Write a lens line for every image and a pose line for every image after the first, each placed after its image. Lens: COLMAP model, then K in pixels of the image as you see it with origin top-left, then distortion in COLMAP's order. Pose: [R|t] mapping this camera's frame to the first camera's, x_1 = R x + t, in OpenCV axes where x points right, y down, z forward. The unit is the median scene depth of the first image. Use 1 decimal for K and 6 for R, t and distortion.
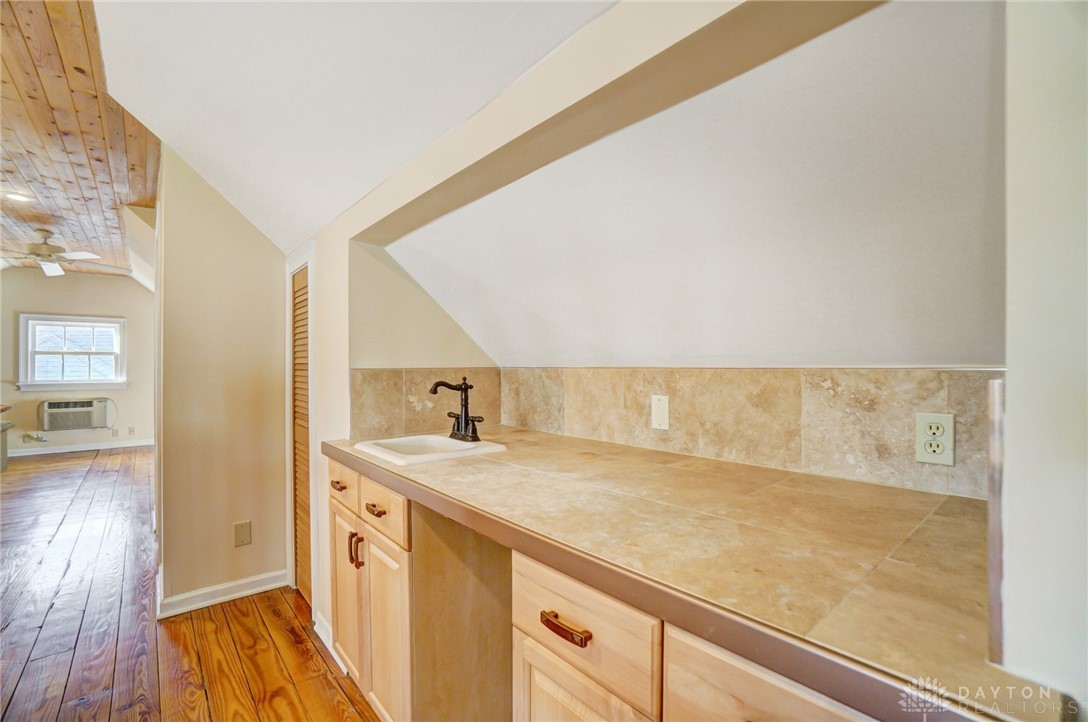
lens RADIAL K [[481.6, 0, 541.0], [0, 481.6, 360.3], [0, 0, 1]] dist [-0.060431, 0.021908]
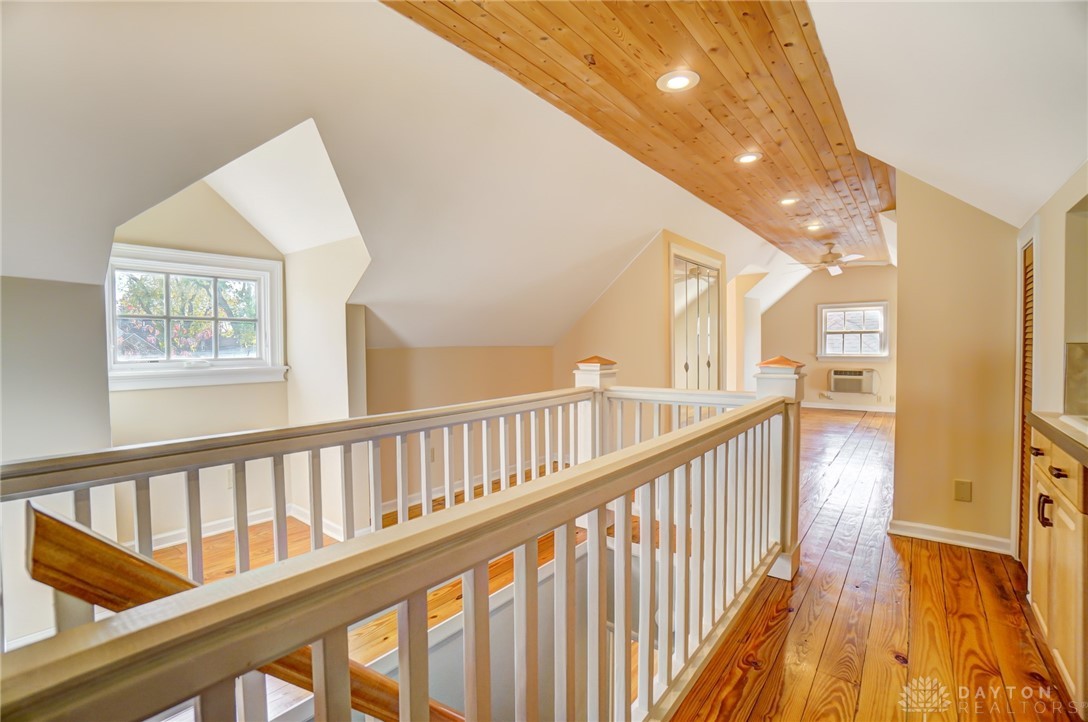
lens RADIAL K [[481.6, 0, 541.0], [0, 481.6, 360.3], [0, 0, 1]] dist [-0.060431, 0.021908]
pose [[0.189281, 0.031762, -0.981409, 0.240124], [0.016862, 0.999224, 0.035591, 0.000976], [0.981778, -0.023285, 0.188599, -0.184479]]
